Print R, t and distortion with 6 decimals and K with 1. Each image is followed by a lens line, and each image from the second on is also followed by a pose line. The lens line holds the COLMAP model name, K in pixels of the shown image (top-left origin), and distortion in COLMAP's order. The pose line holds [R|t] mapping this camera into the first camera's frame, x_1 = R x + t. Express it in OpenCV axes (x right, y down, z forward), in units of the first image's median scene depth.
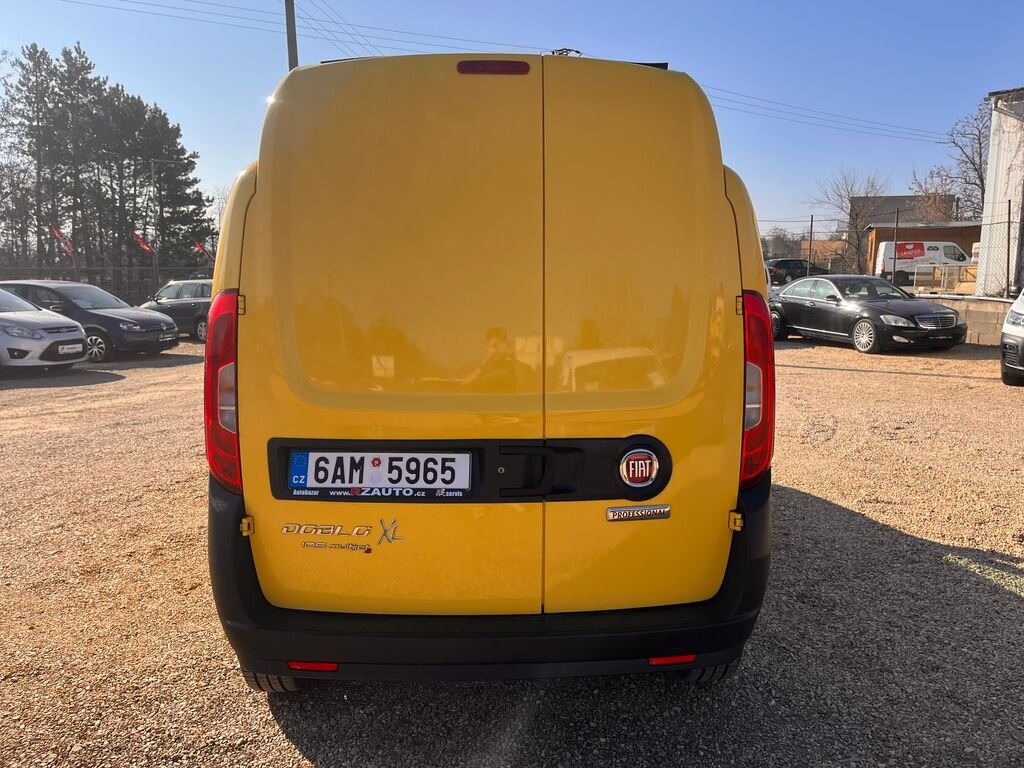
lens RADIAL K [[786.3, 0, 512.4], [0, 786.3, 368.8], [0, 0, 1]] dist [0.088078, -0.110098]
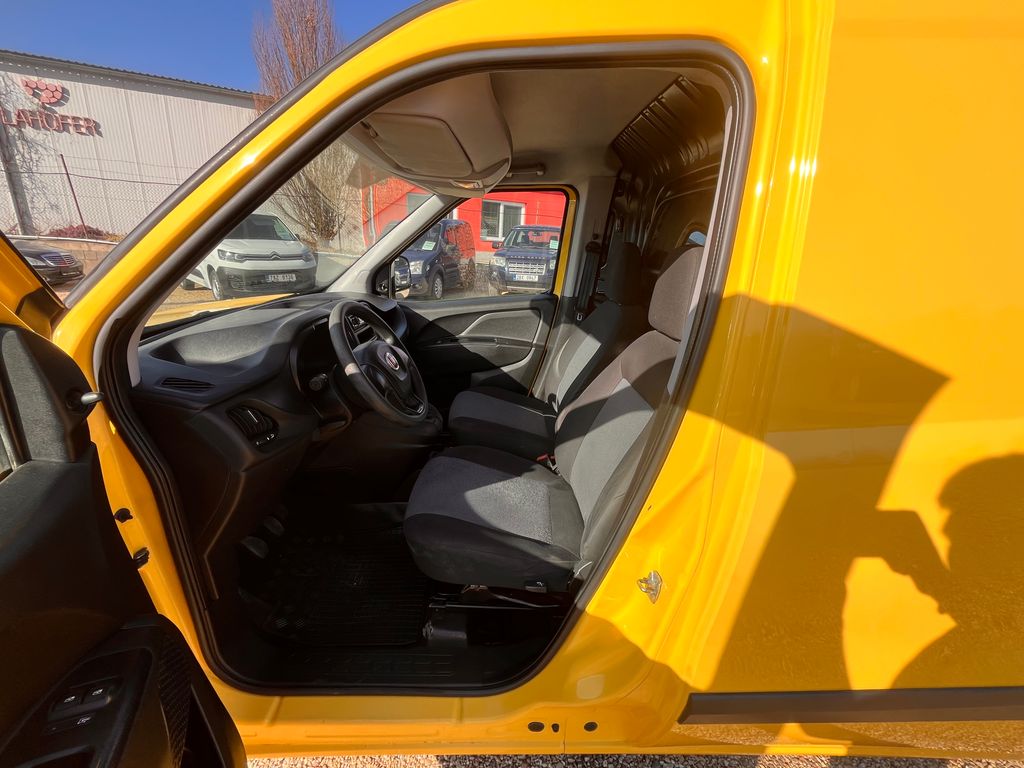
lens RADIAL K [[433.6, 0, 509.8], [0, 433.6, 384.3], [0, 0, 1]] dist [-0.004115, 0.000452]
pose [[0.020035, -0.313796, 0.949279, -0.111557], [0.077931, 0.947071, 0.311421, -0.031860], [-0.996757, 0.067739, 0.043429, 0.330478]]
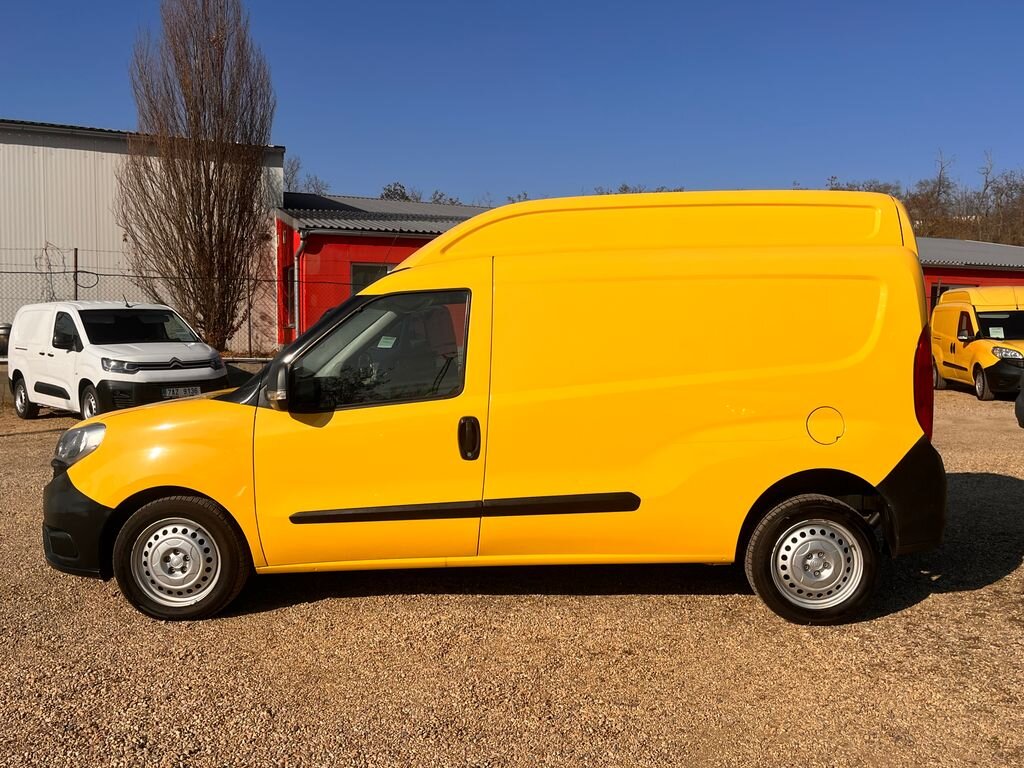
lens RADIAL K [[906.3, 0, 512.0], [0, 906.3, 384.0], [0, 0, 1]] dist [0.038837, -0.005629]
pose [[0.051981, -0.065919, 0.996470, -0.373752], [0.123190, 0.990621, 0.059106, -0.030616], [-0.991021, 0.119683, 0.059614, 0.283480]]
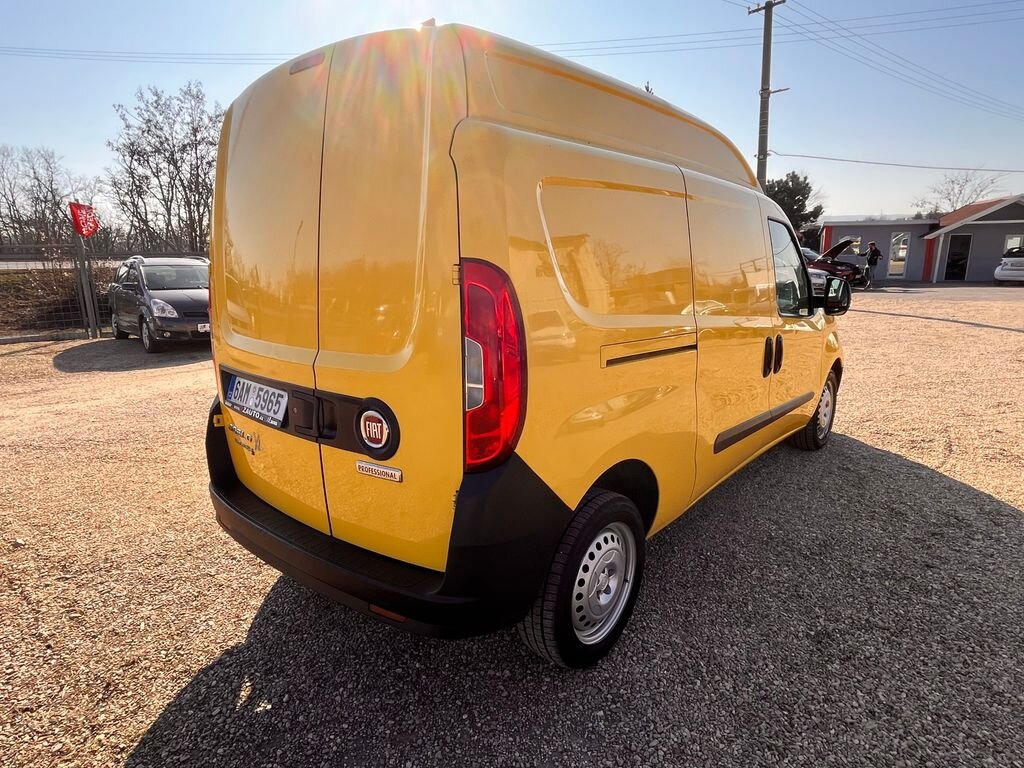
lens RADIAL K [[607.2, 0, 512.0], [0, 607.2, 384.0], [0, 0, 1]] dist [0.003735, 0.000565]
pose [[0.746876, 0.130812, -0.651969, 0.130921], [-0.066398, 0.990230, 0.122618, -0.007356], [0.661640, -0.048291, 0.748265, 0.082685]]
